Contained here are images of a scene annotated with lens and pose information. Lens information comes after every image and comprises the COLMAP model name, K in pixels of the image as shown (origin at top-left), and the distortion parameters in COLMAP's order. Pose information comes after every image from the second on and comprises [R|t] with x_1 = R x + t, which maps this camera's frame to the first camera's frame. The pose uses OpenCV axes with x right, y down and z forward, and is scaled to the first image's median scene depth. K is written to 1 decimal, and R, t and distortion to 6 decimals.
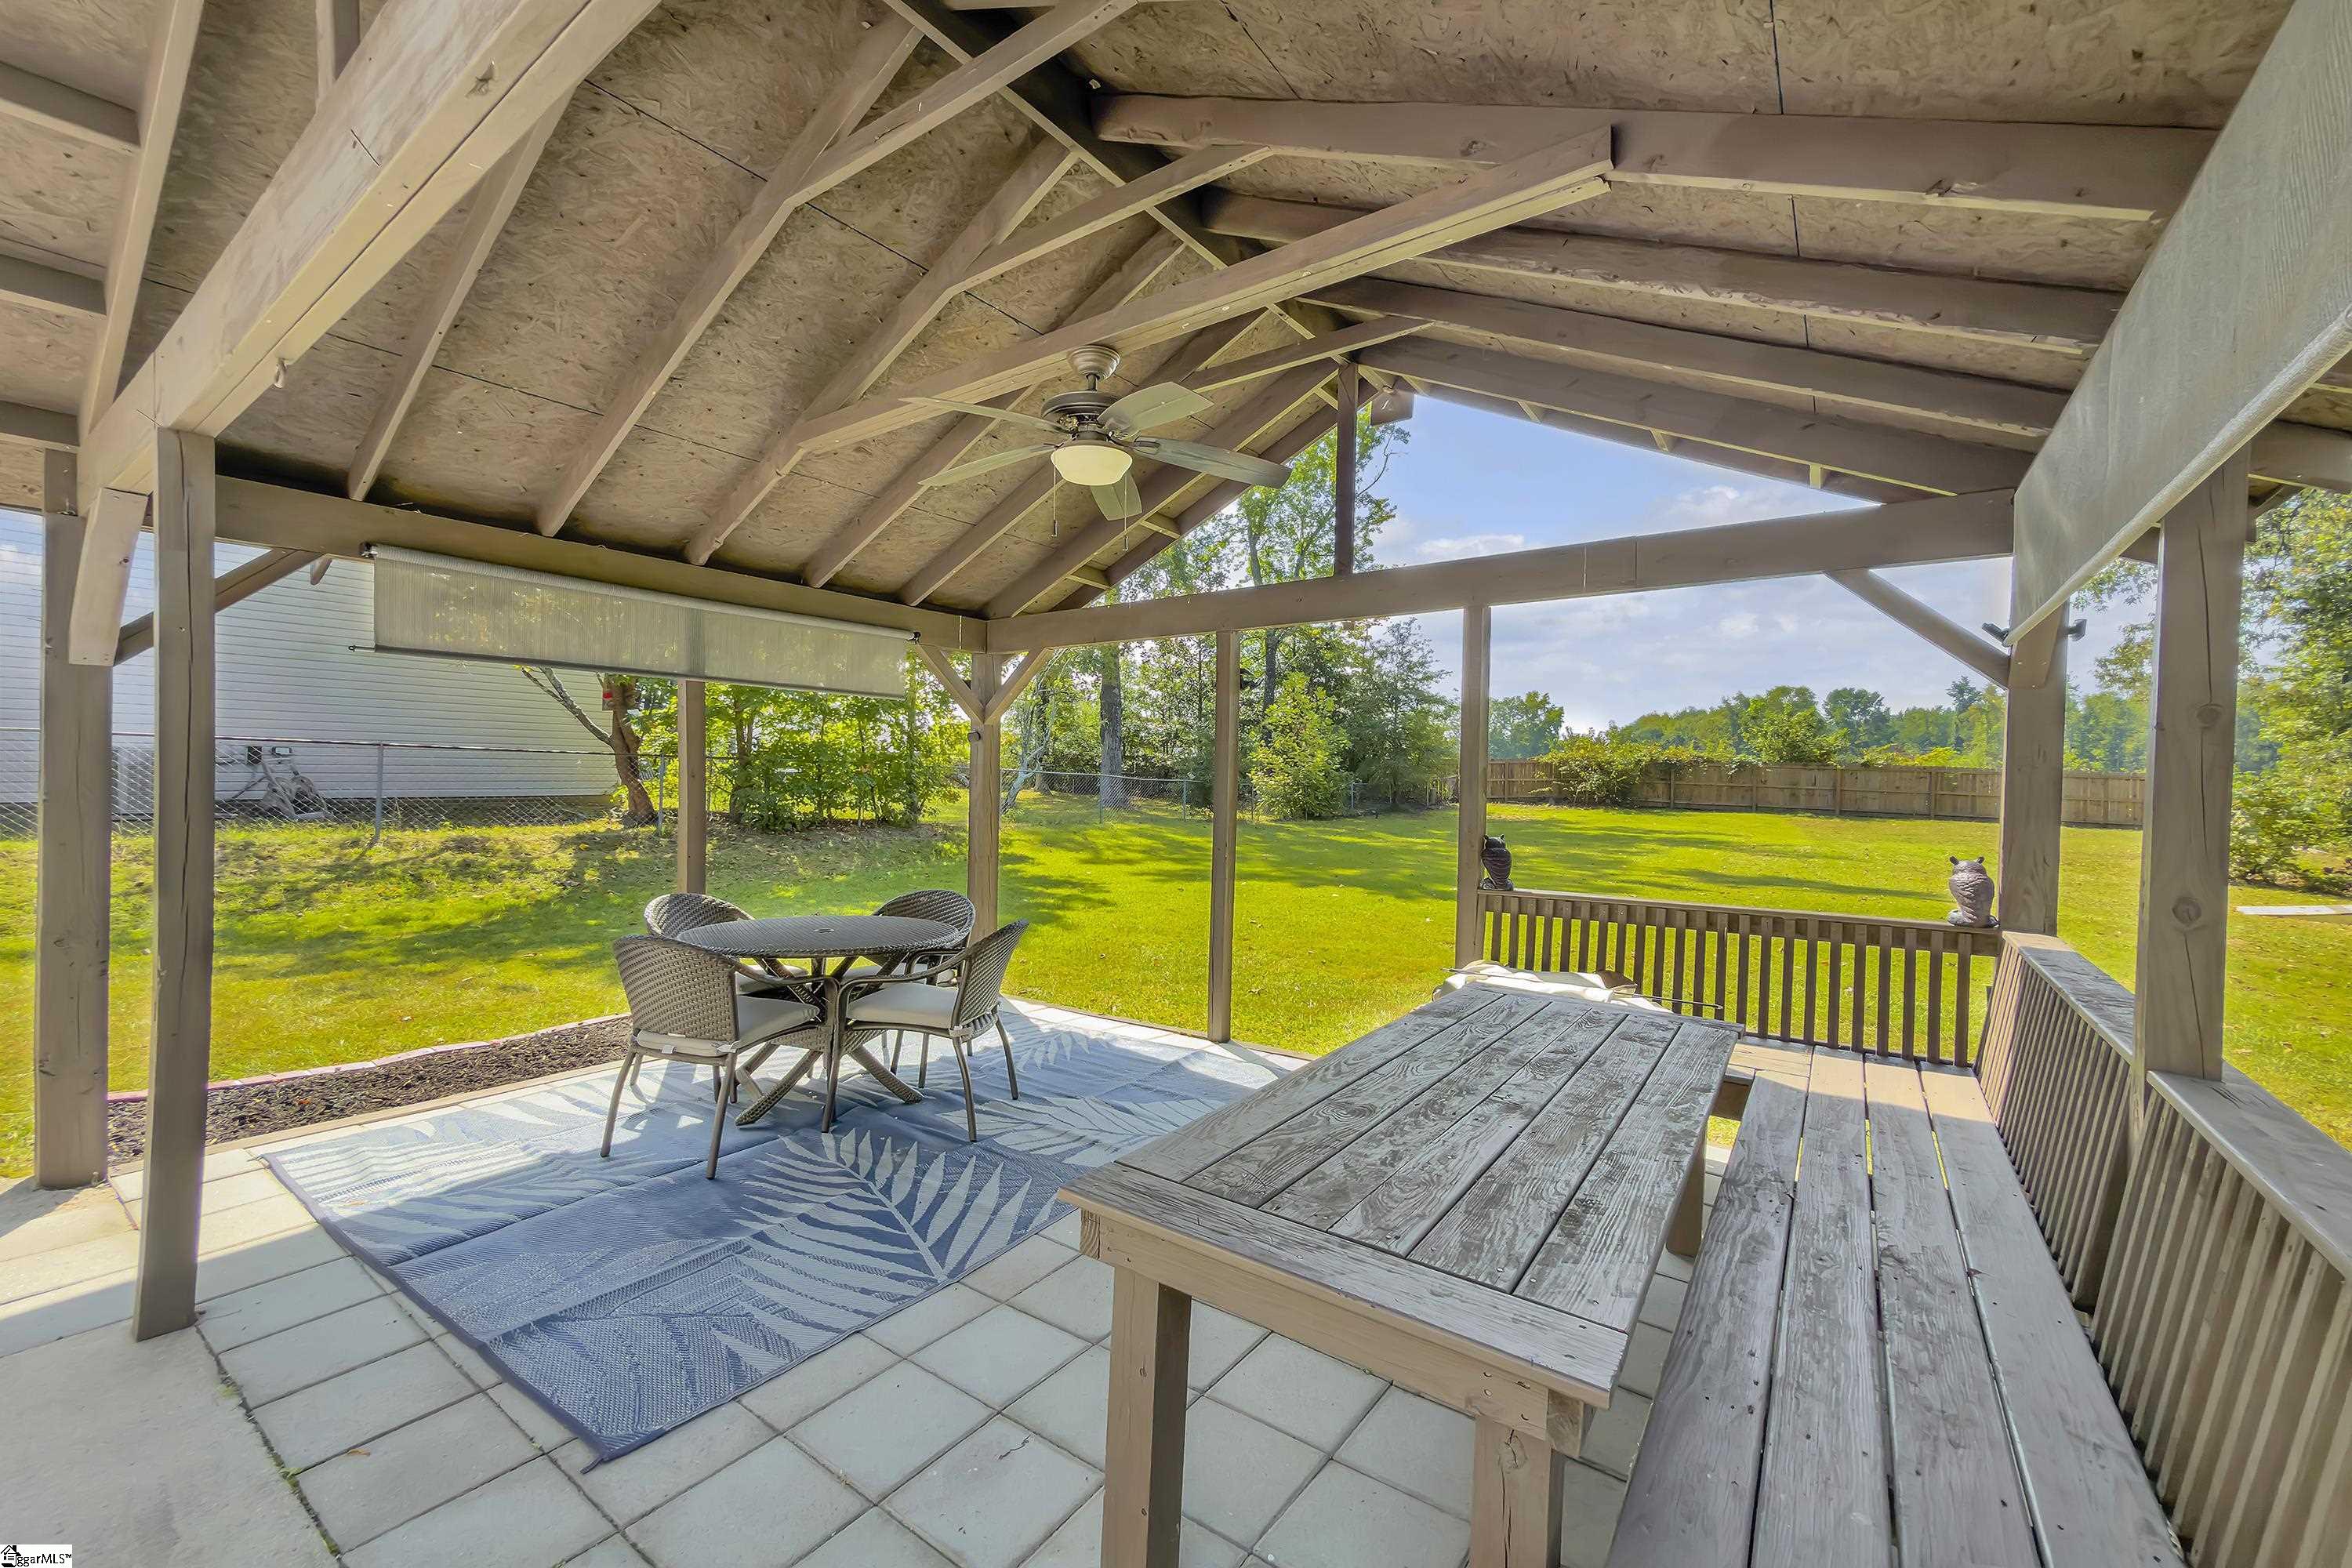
lens RADIAL K [[934.8, 0, 1171.9], [0, 934.8, 784.2], [0, 0, 1]] dist [0.000055, -0.000154]
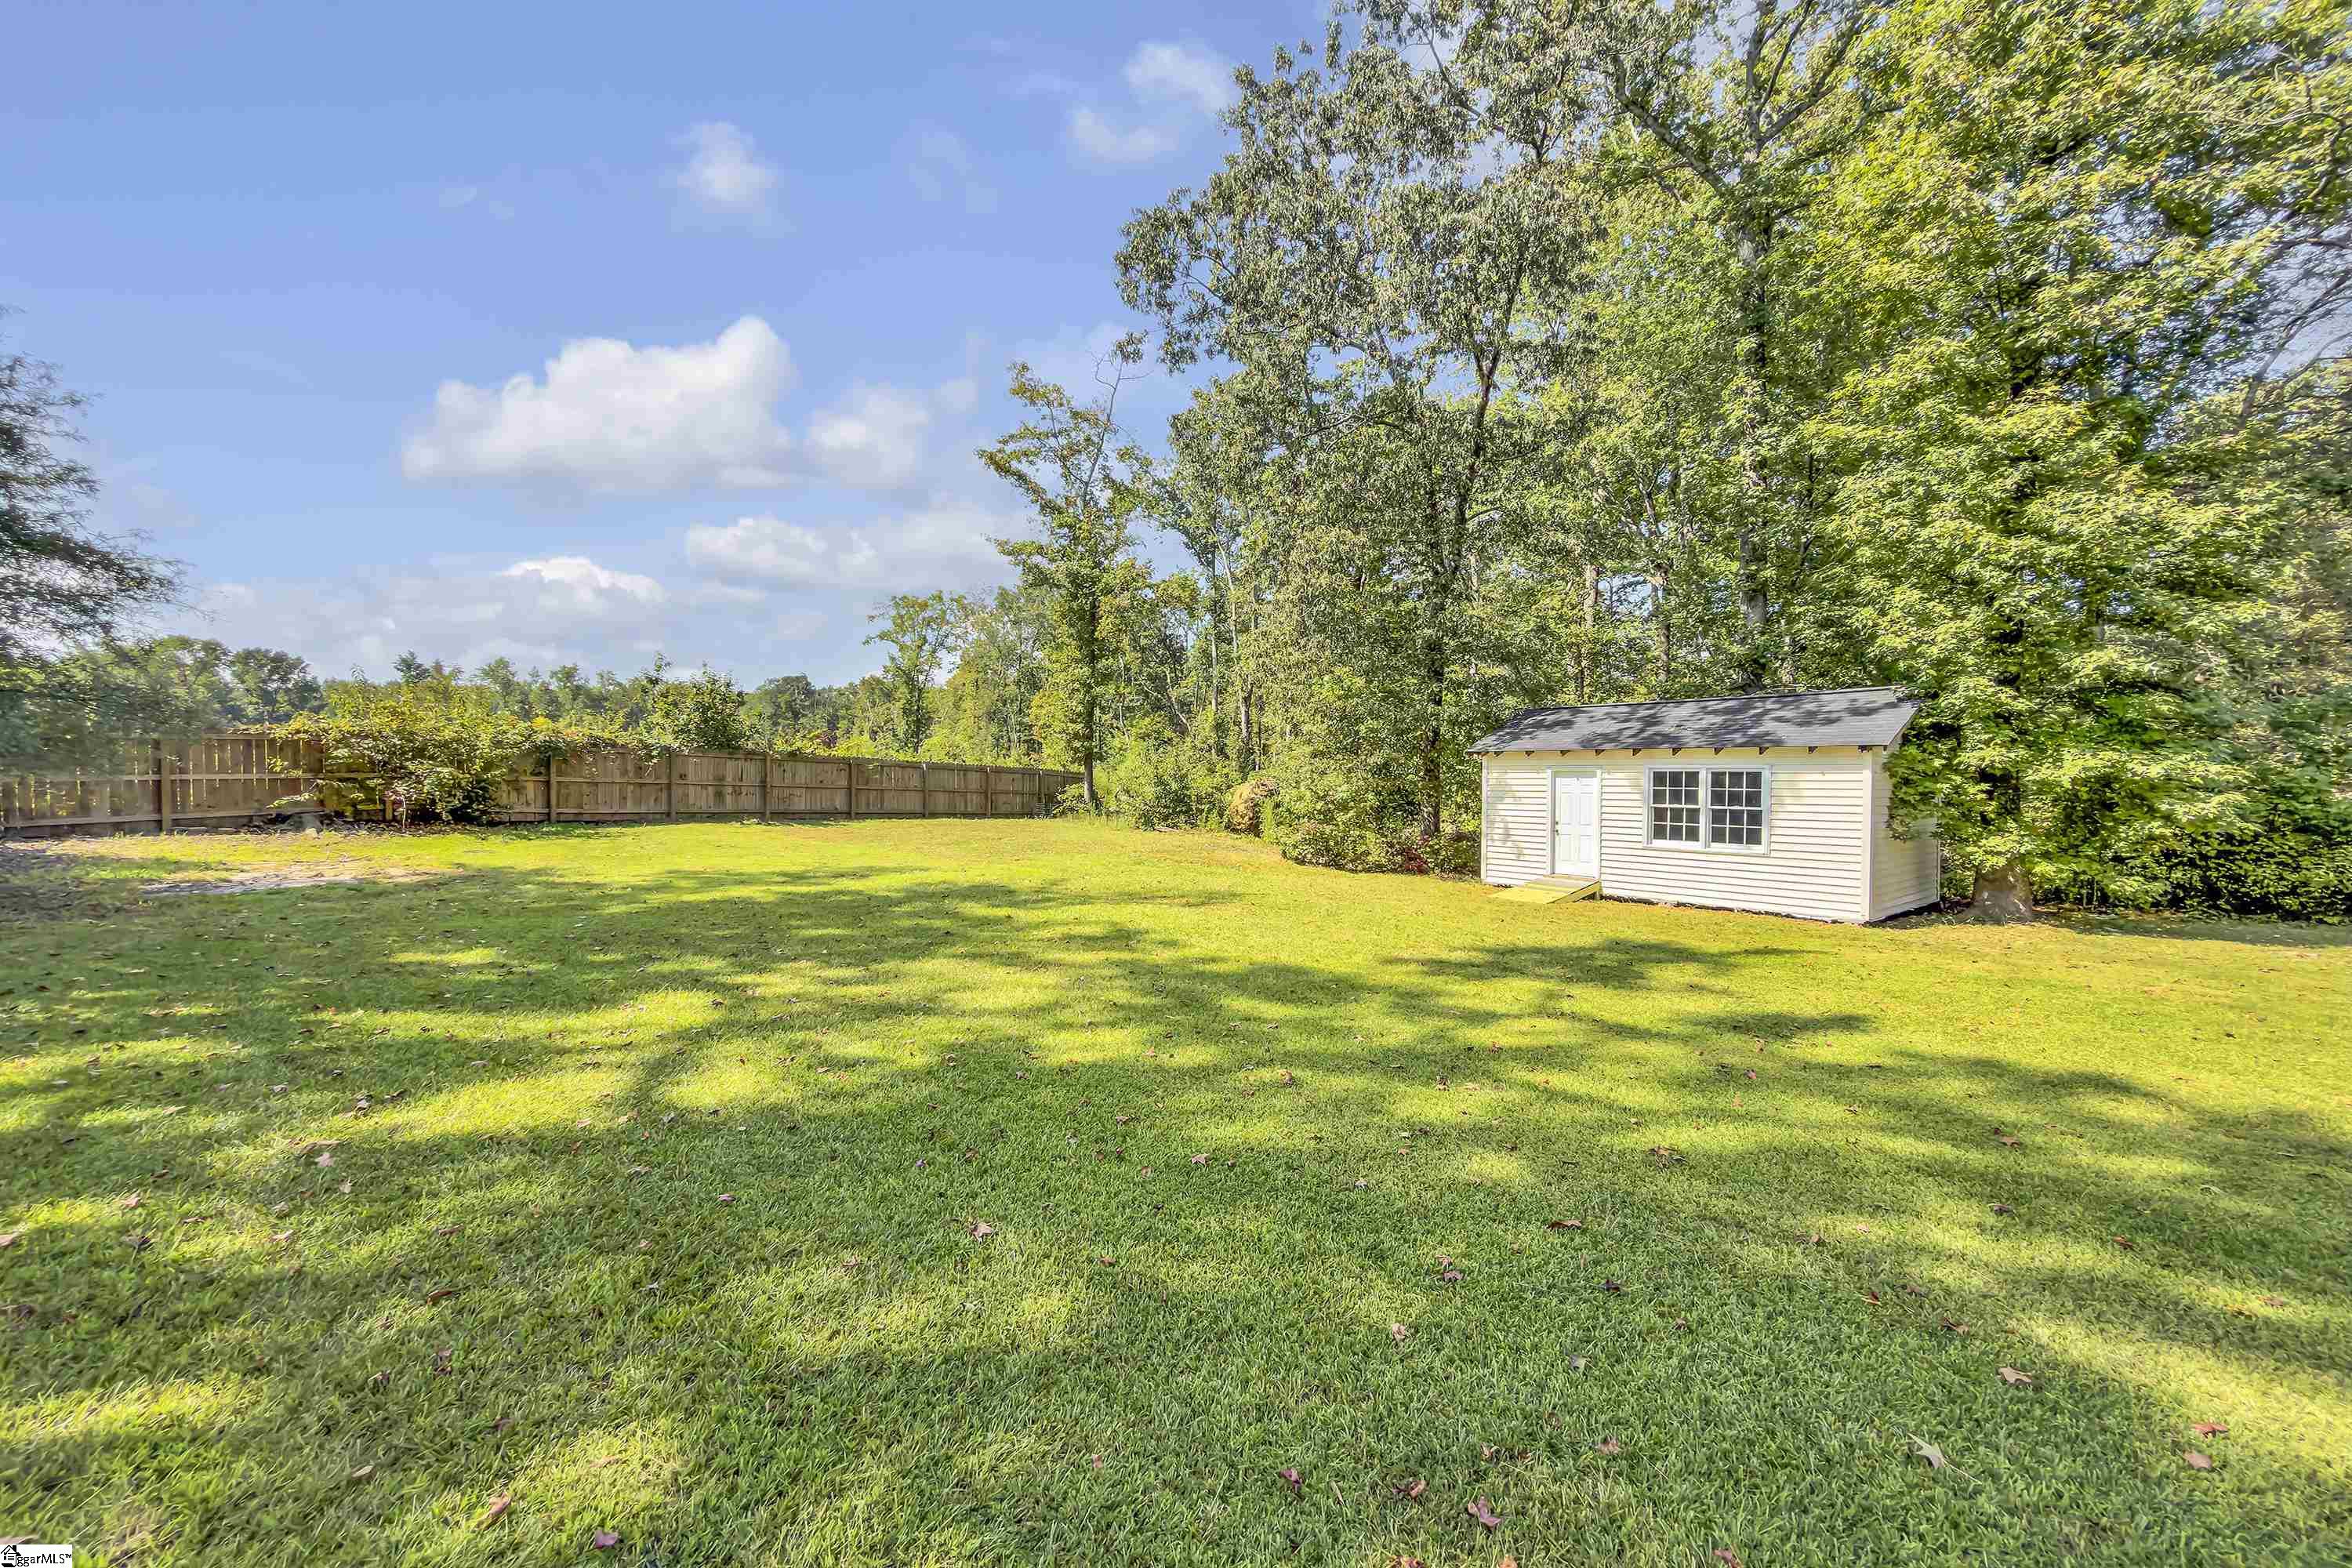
lens RADIAL K [[934.8, 0, 1174.7], [0, 934.8, 778.4], [0, 0, 1]] dist [0.000055, -0.000154]
pose [[0.128073, -0.018288, 0.991596, -0.000273], [0.000305, 0.999831, 0.018400, -0.012655], [-0.991765, -0.002055, 0.128057, 0.530786]]
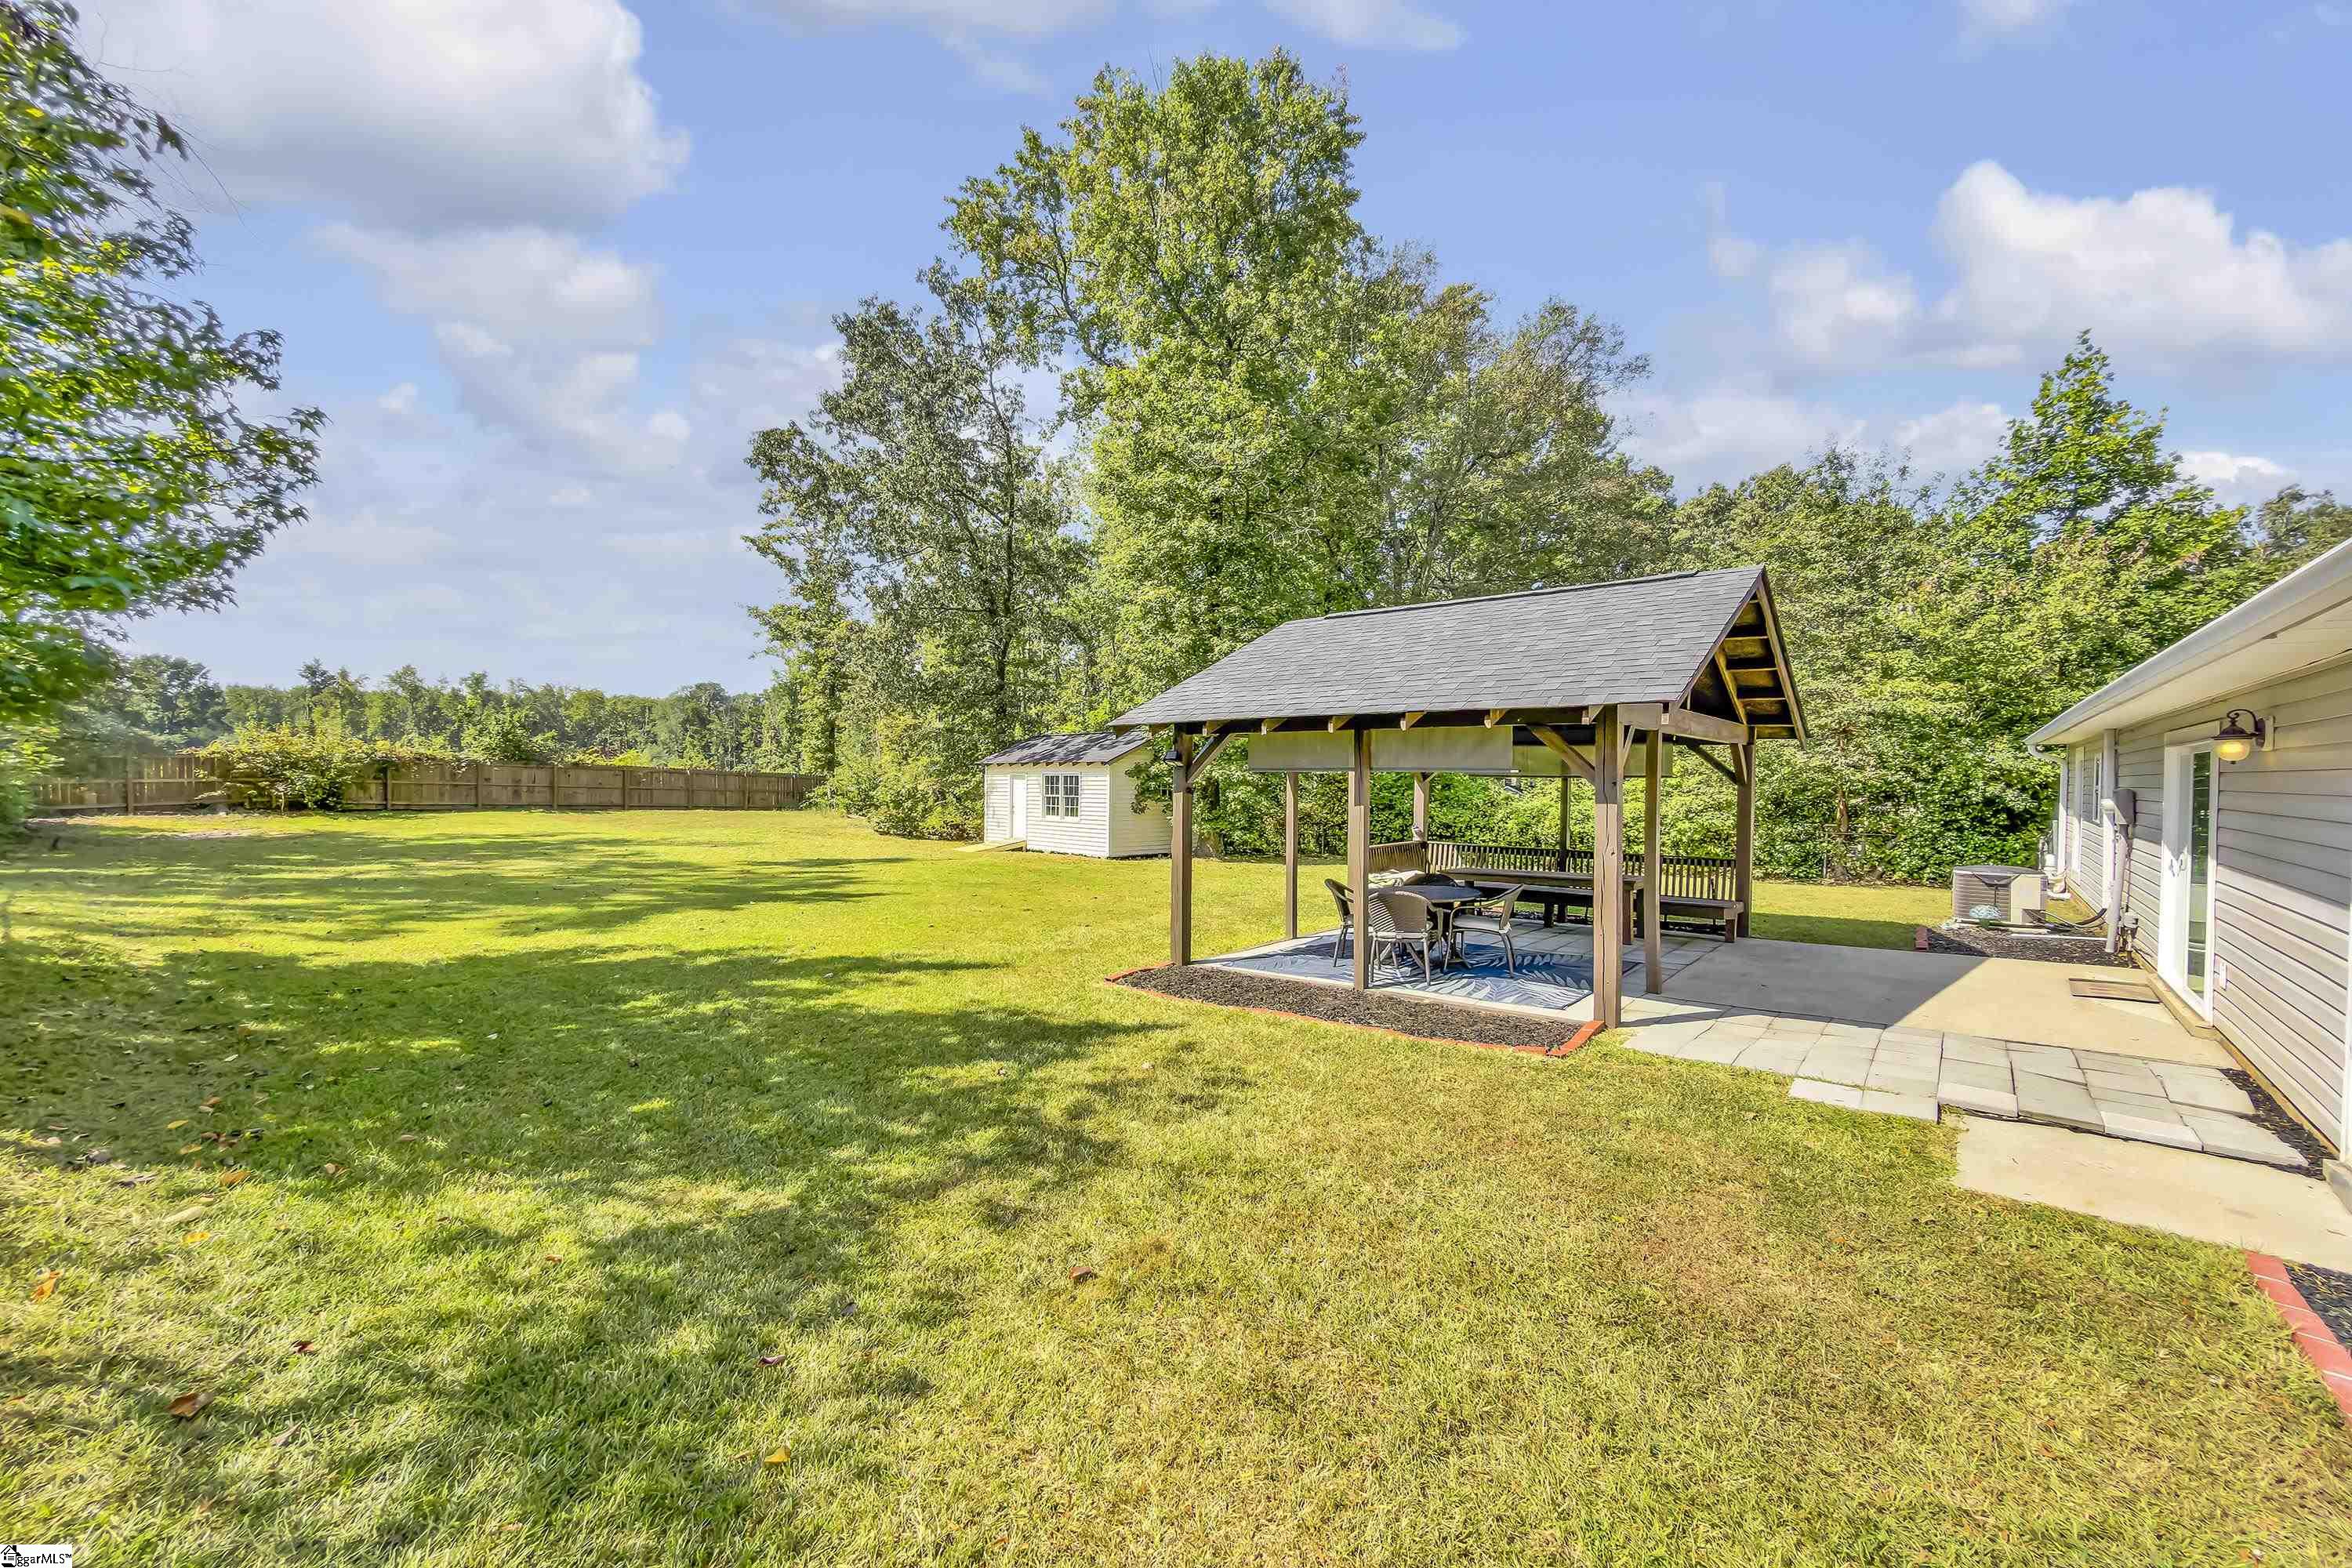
lens RADIAL K [[934.8, 0, 1177.0], [0, 934.8, 781.4], [0, 0, 1]] dist [0.000055, -0.000154]
pose [[0.072500, -0.018841, 0.997190, -0.302272], [0.001856, 0.999822, 0.018755, -0.017327], [-0.997367, 0.000491, 0.072522, 0.179523]]
